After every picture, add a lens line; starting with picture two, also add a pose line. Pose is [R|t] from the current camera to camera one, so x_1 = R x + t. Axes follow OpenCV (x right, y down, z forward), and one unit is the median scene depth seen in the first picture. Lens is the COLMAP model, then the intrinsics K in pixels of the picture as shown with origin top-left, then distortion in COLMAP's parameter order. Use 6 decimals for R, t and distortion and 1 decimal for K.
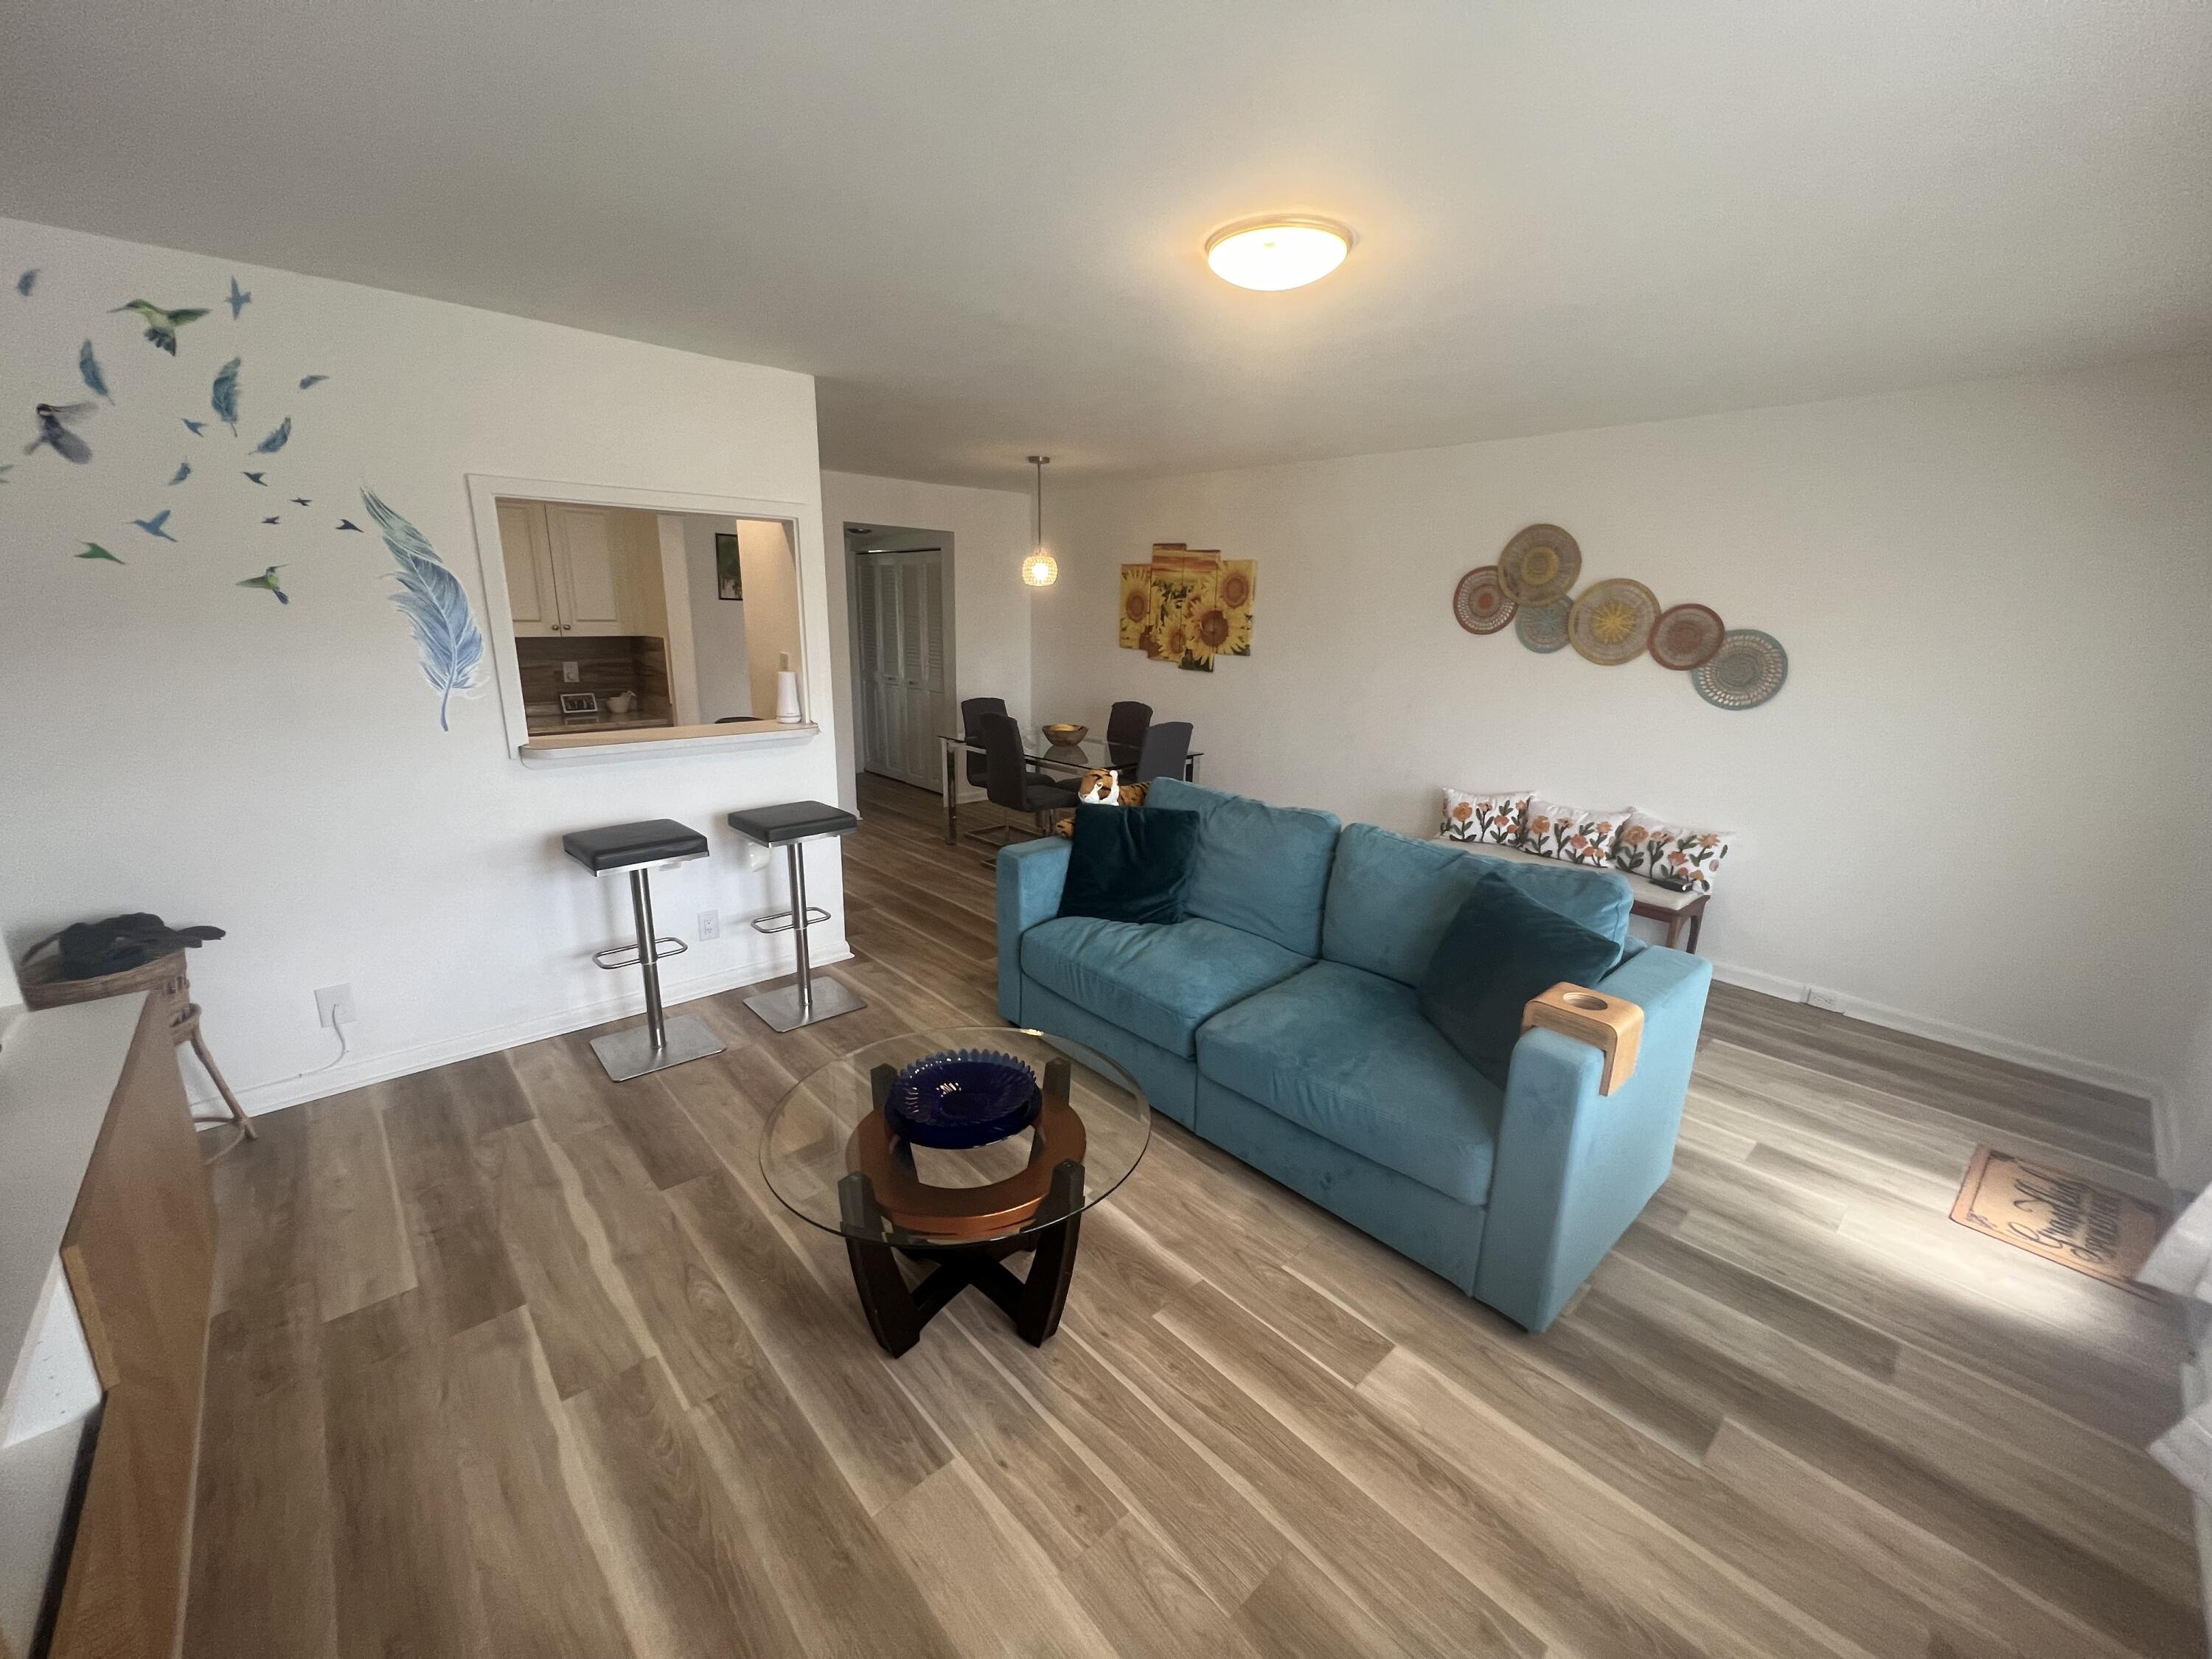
lens RADIAL K [[884.8, 0, 1103.5], [0, 884.8, 828.9], [0, 0, 1]] dist [-0.004392, 0.000574]
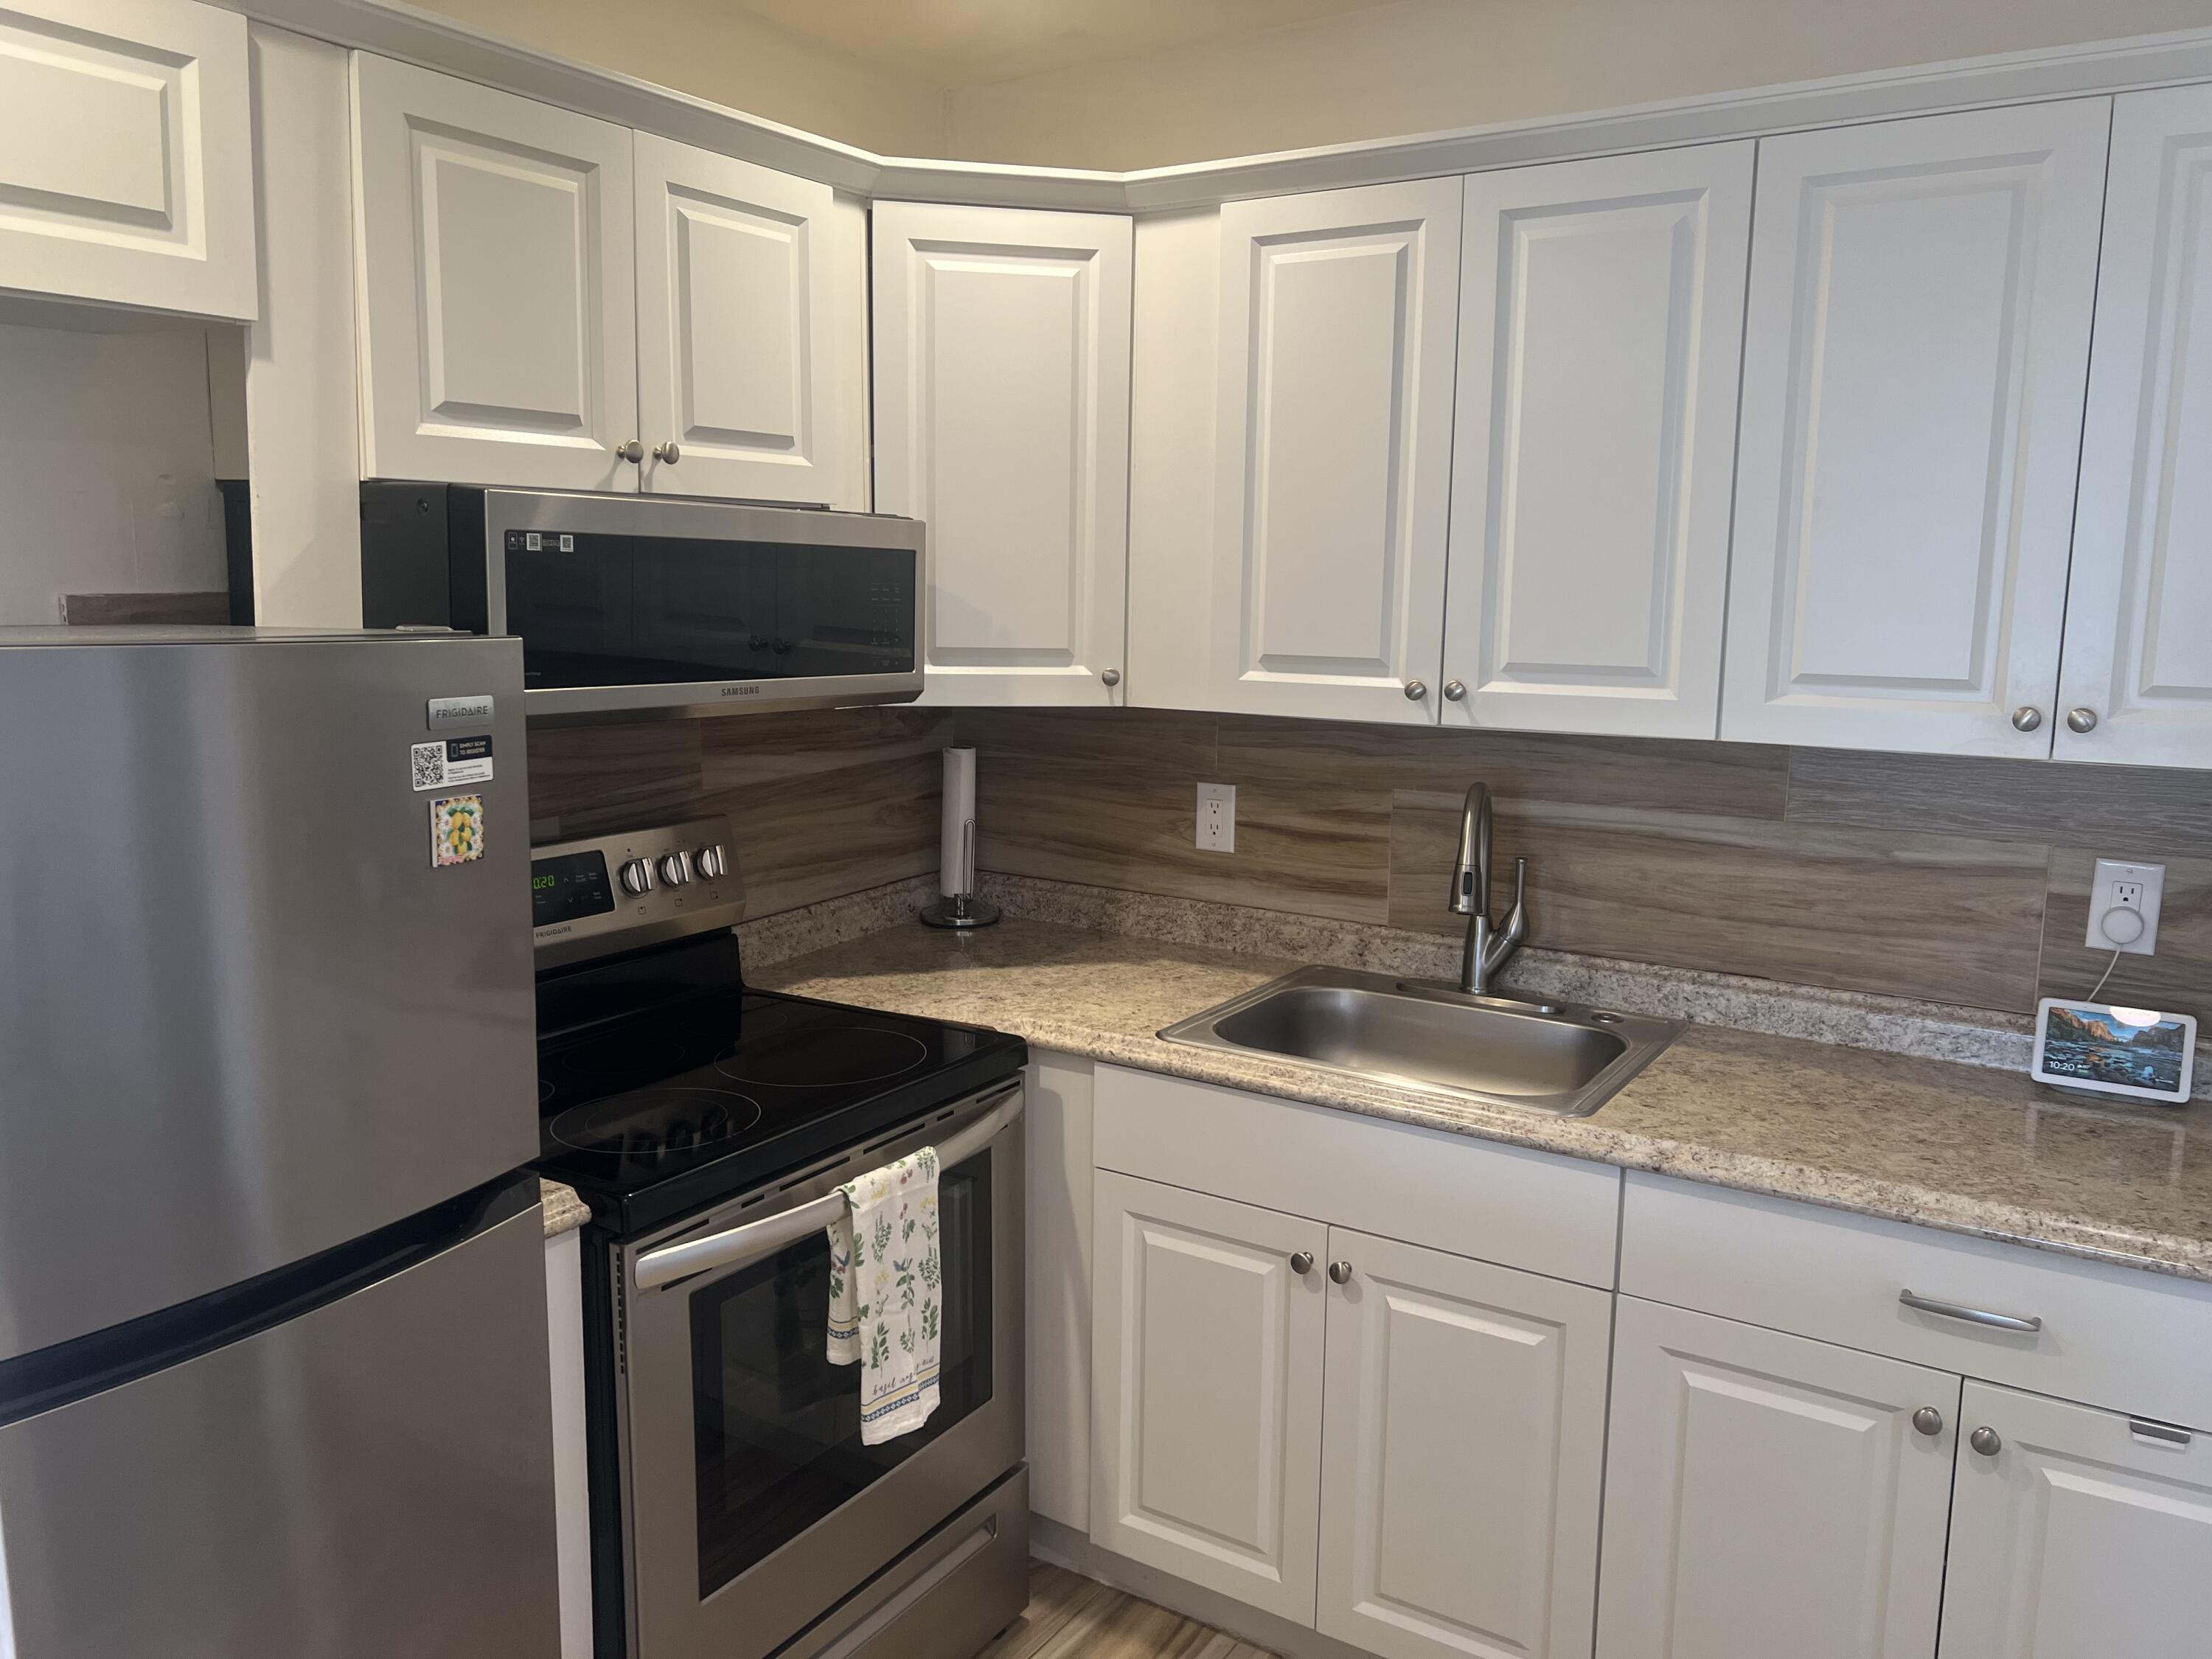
lens RADIAL K [[1657.1, 0, 1101.0], [0, 1657.1, 829.1], [0, 0, 1]] dist [0.035490, -0.046569]
pose [[0.254417, 0.127321, -0.958677, -0.283552], [-0.237234, 0.969224, 0.065763, -0.172515], [0.937546, 0.210700, 0.276792, 0.673992]]
